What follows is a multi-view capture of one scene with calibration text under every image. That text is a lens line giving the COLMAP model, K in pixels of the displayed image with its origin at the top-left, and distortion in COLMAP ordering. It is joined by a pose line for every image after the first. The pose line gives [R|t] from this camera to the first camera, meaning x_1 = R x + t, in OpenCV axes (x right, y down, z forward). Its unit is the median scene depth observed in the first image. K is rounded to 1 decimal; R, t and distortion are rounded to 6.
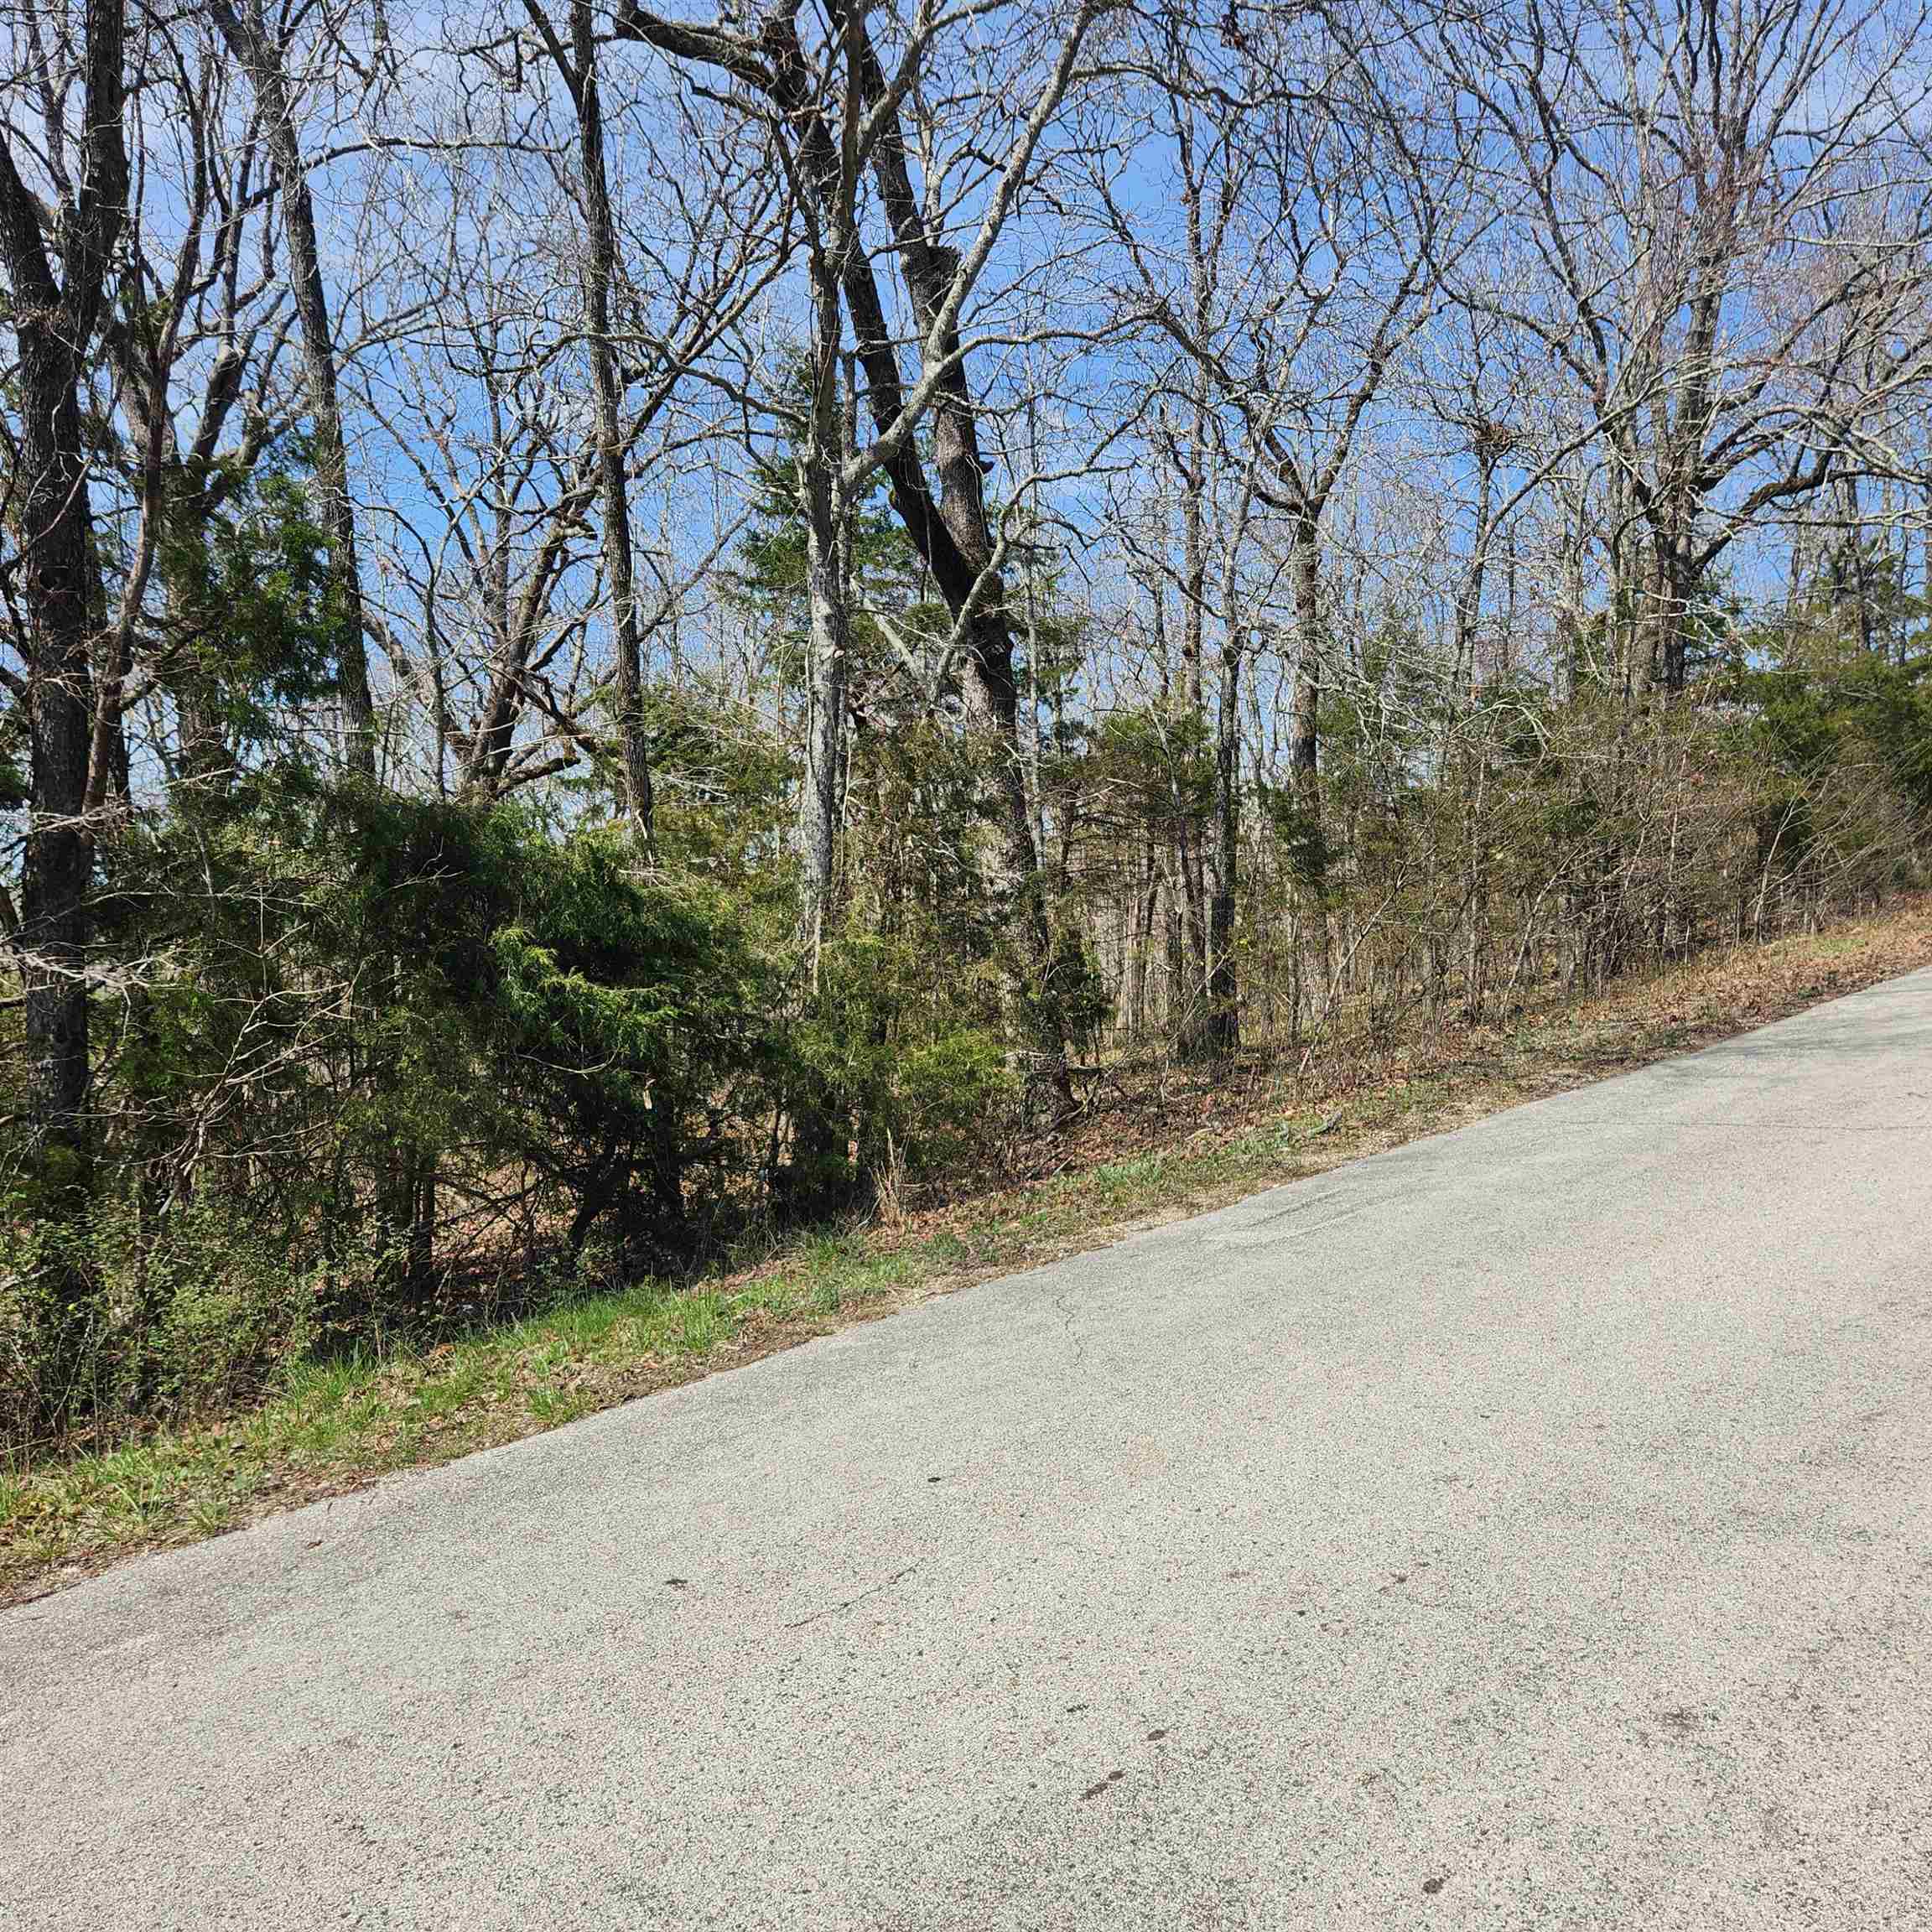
lens RADIAL K [[1721.2, 0, 929.2], [0, 1721.2, 938.6], [0, 0, 1]] dist [0.081838, -0.094180]
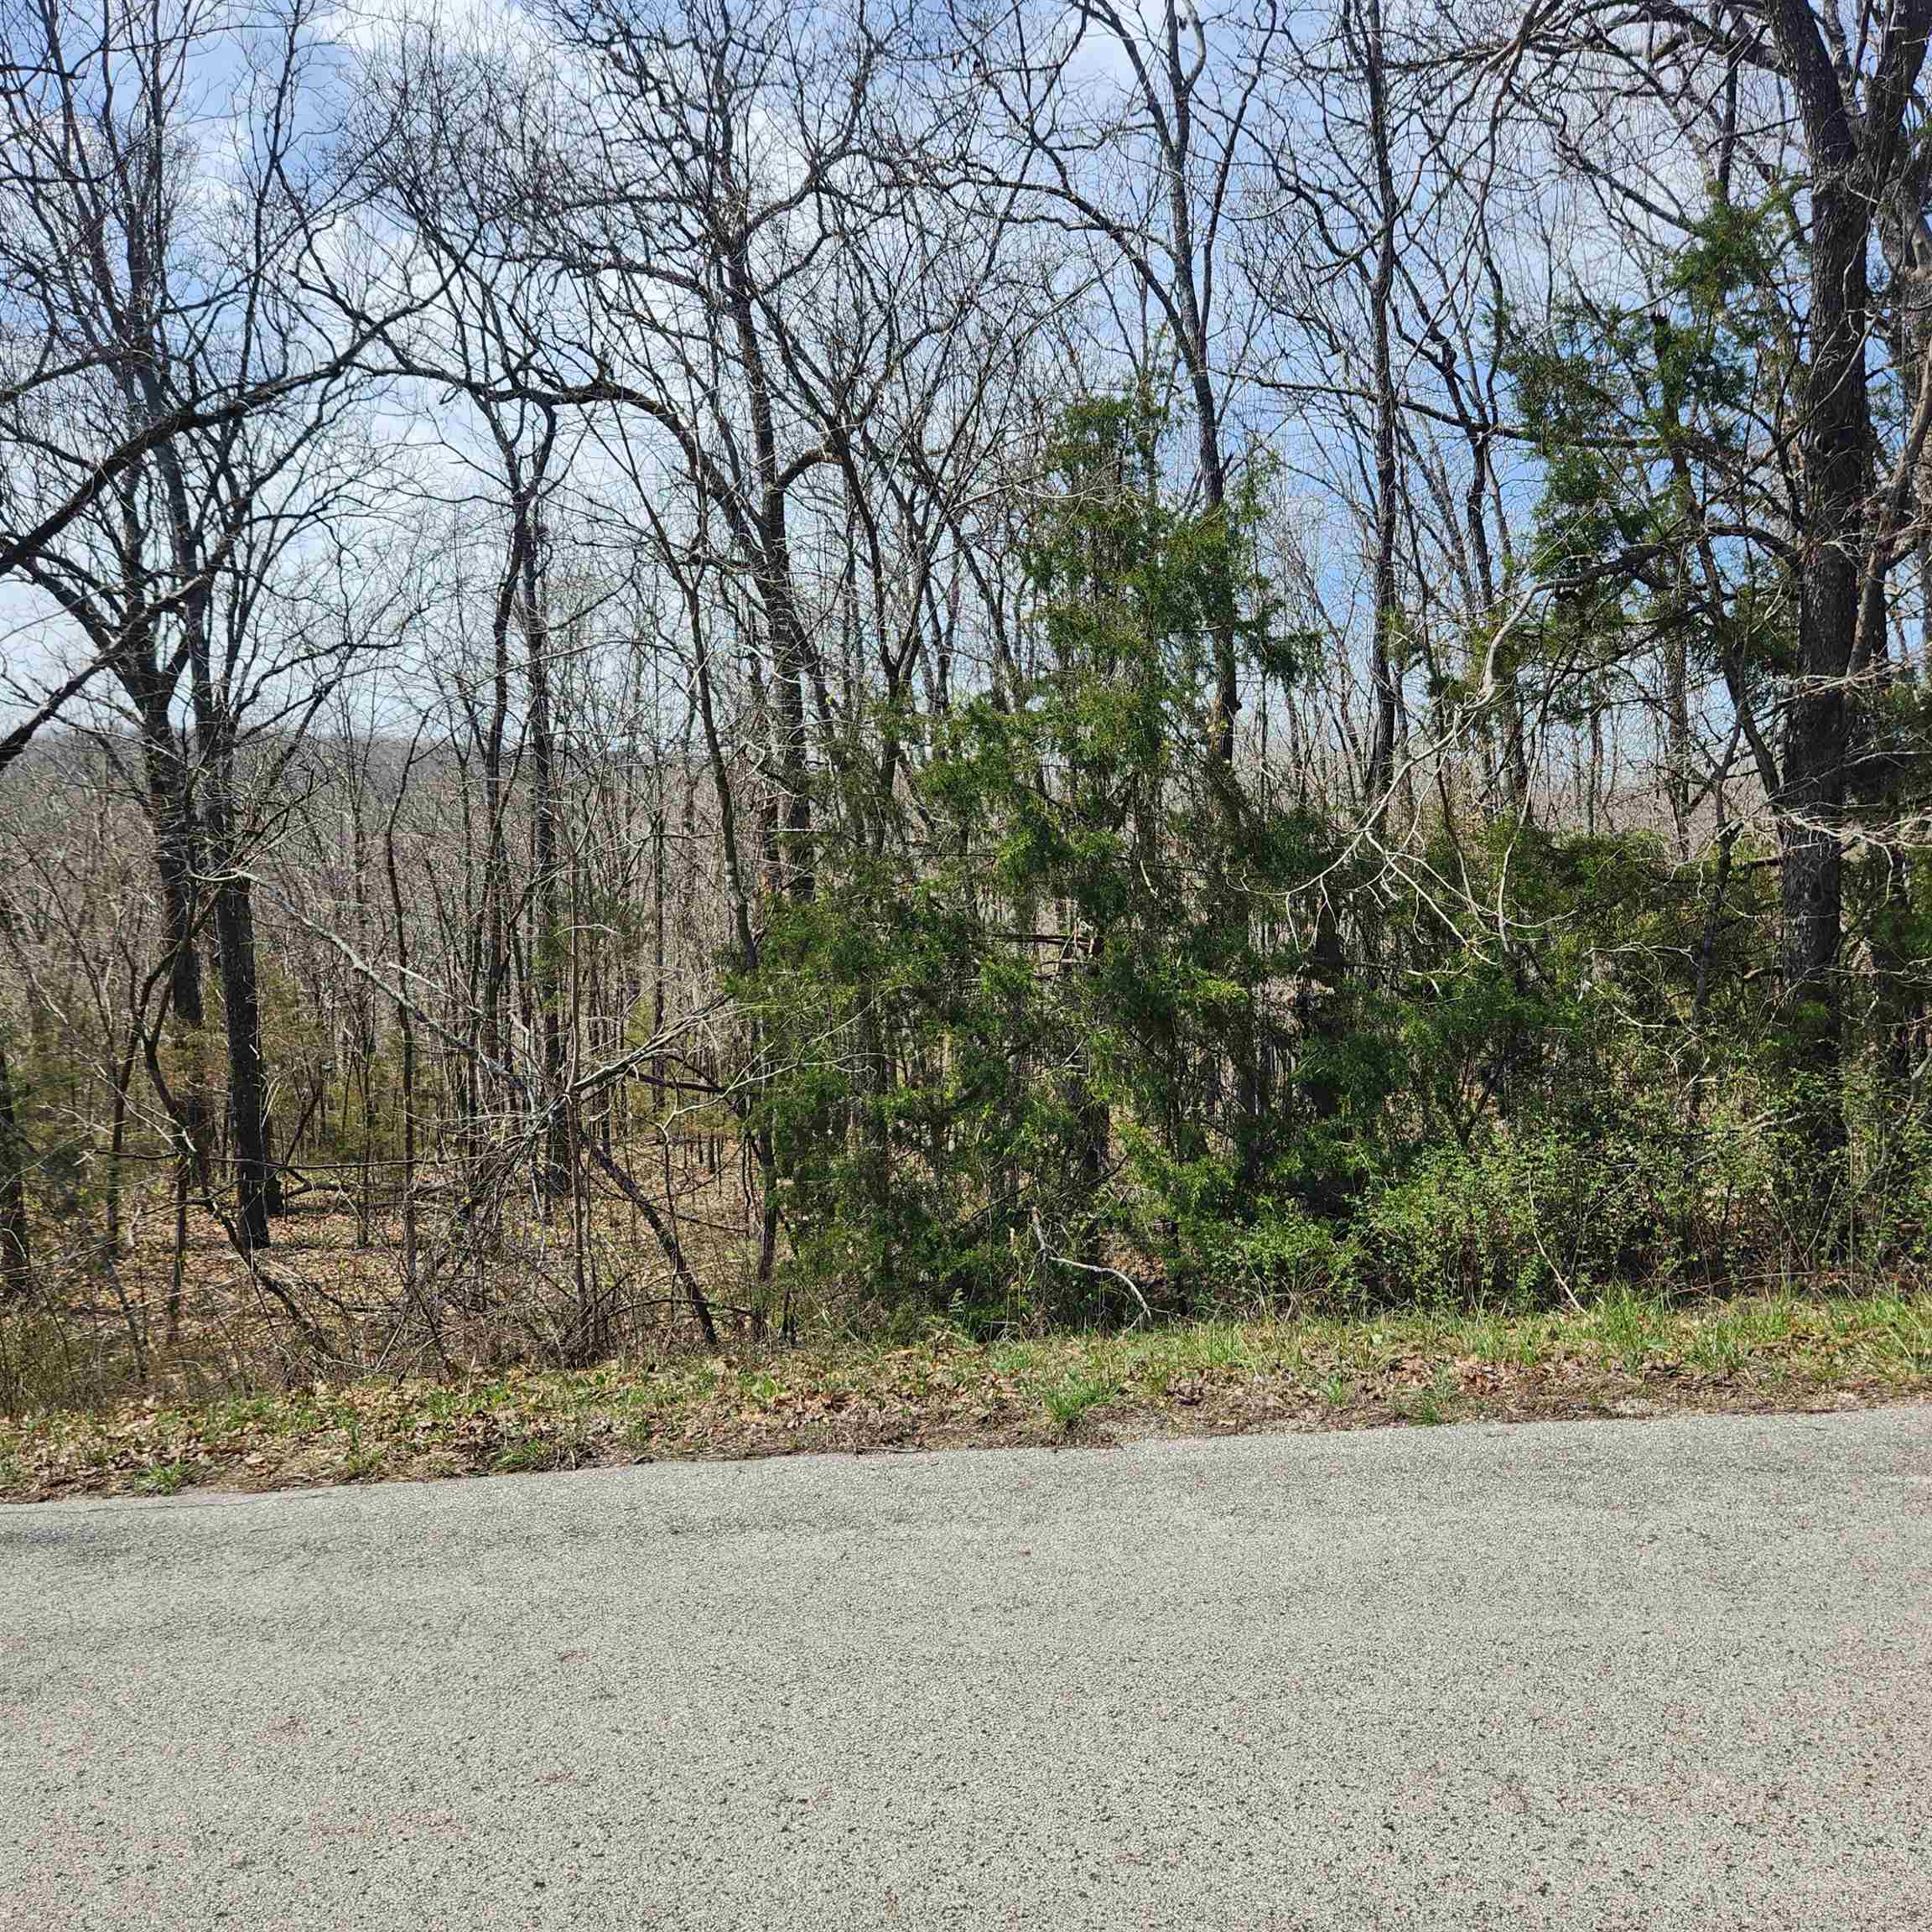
lens RADIAL K [[1710.6, 0, 959.1], [0, 1710.6, 932.1], [0, 0, 1]] dist [0.083375, -0.074748]
pose [[0.627372, 0.053006, -0.776913, -0.011655], [0.001448, 0.997600, 0.069232, 0.004357], [0.778718, -0.044560, 0.625789, -0.024983]]
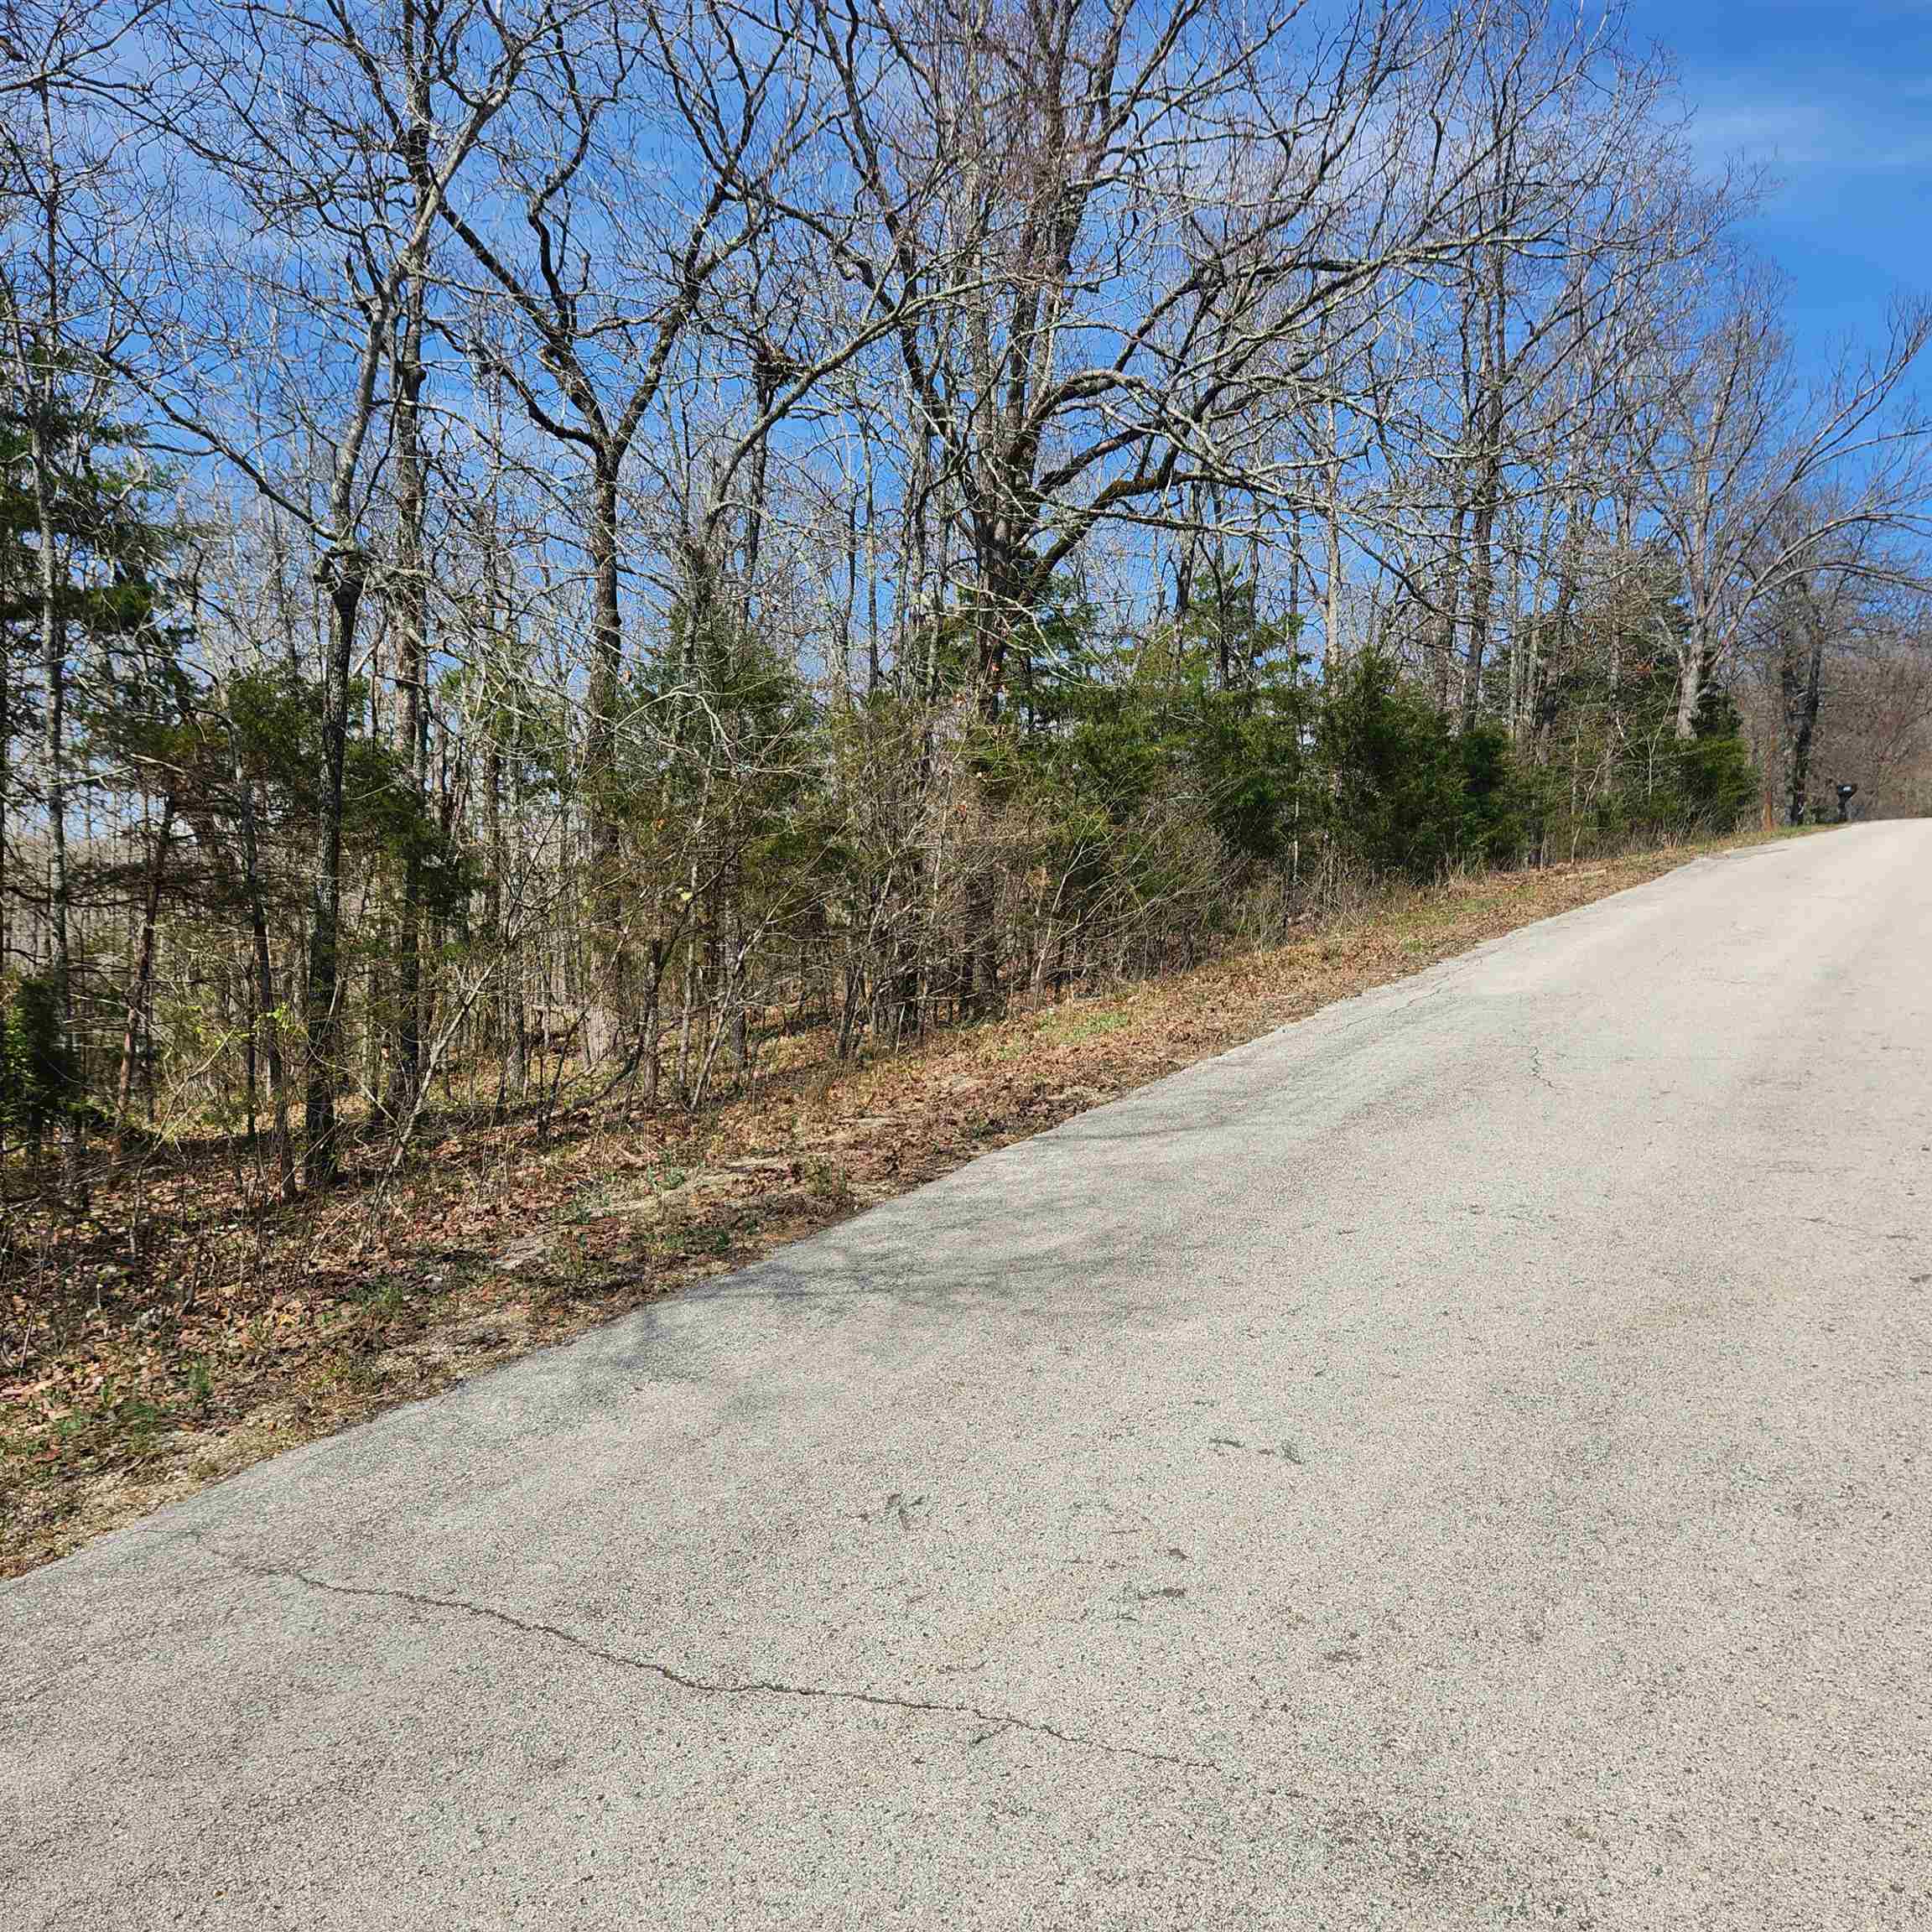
lens RADIAL K [[1710.6, 0, 959.3], [0, 1710.6, 940.6], [0, 0, 1]] dist [0.086693, -0.086532]
pose [[0.950120, 0.033030, 0.310132, 0.303178], [-0.035914, 0.999348, 0.003593, -0.050130], [-0.309811, -0.014552, 0.950687, 0.385206]]
